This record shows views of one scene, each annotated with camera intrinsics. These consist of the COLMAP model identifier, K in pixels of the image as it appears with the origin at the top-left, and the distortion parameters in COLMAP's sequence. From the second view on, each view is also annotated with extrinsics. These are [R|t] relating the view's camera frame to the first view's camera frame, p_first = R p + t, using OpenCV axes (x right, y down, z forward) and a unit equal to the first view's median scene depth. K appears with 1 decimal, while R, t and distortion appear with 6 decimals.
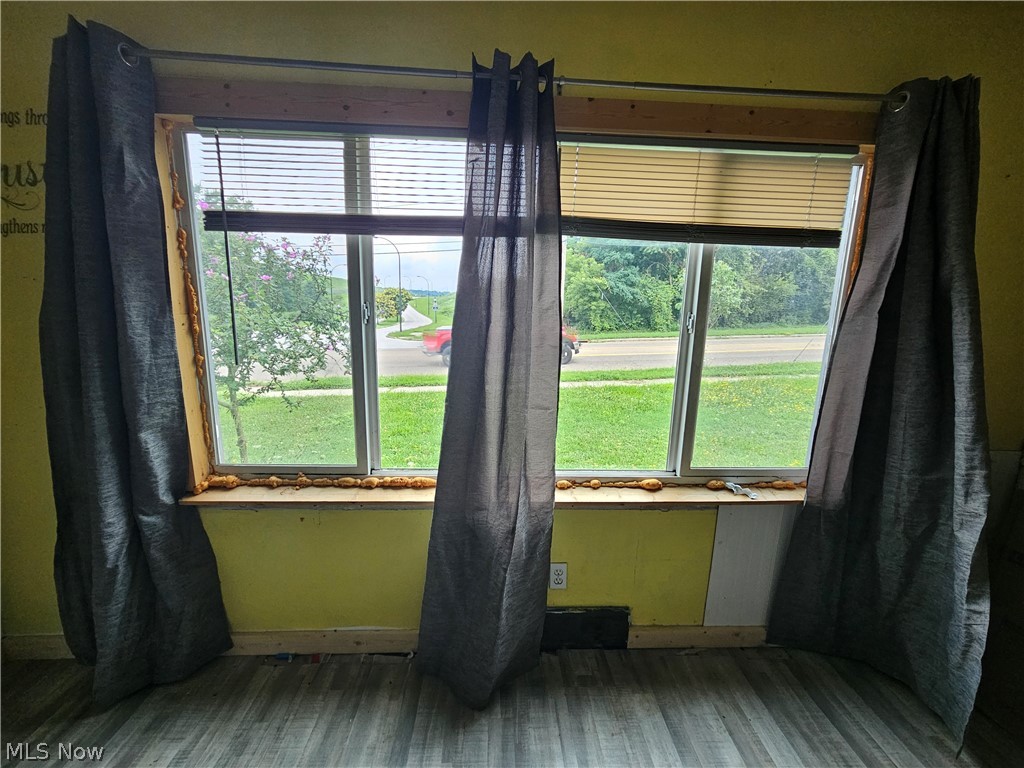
lens RADIAL K [[424.5, 0, 518.7], [0, 424.5, 380.7], [0, 0, 1]] dist [-0.003905, 0.000858]
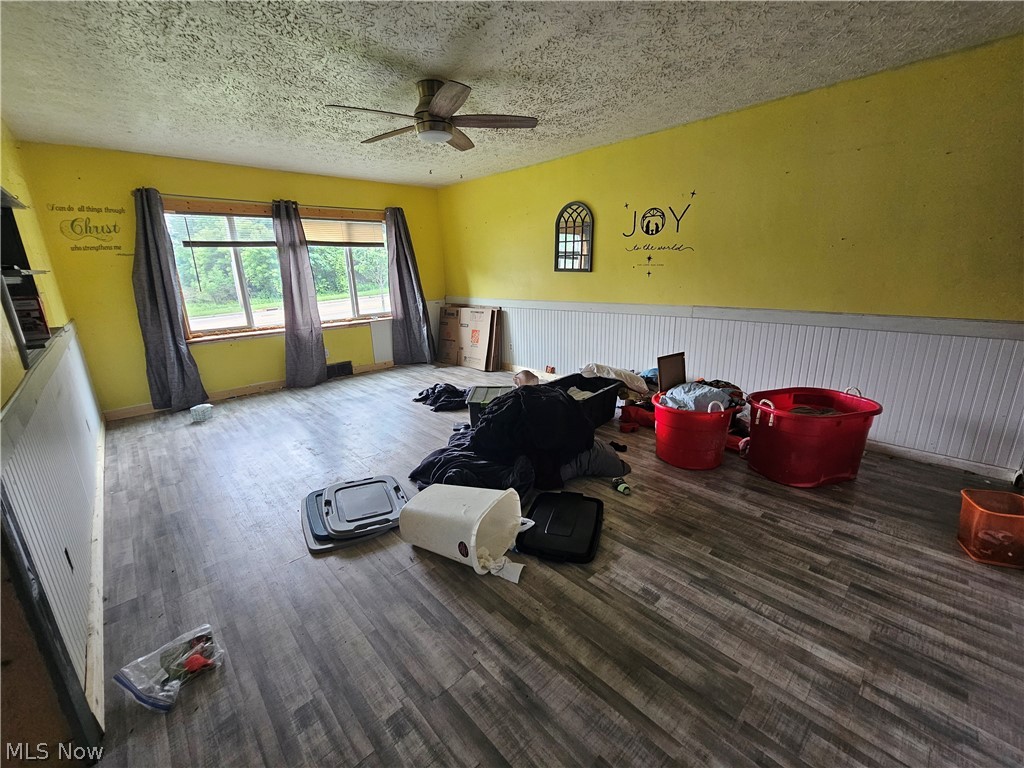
lens RADIAL K [[424.5, 0, 515.1], [0, 424.5, 382.1], [0, 0, 1]] dist [-0.003905, 0.000858]
pose [[0.768720, -0.215713, 0.602111, -0.878633], [0.163422, 0.976404, 0.141165, 0.516493], [-0.618355, -0.010119, 0.785834, -2.683902]]
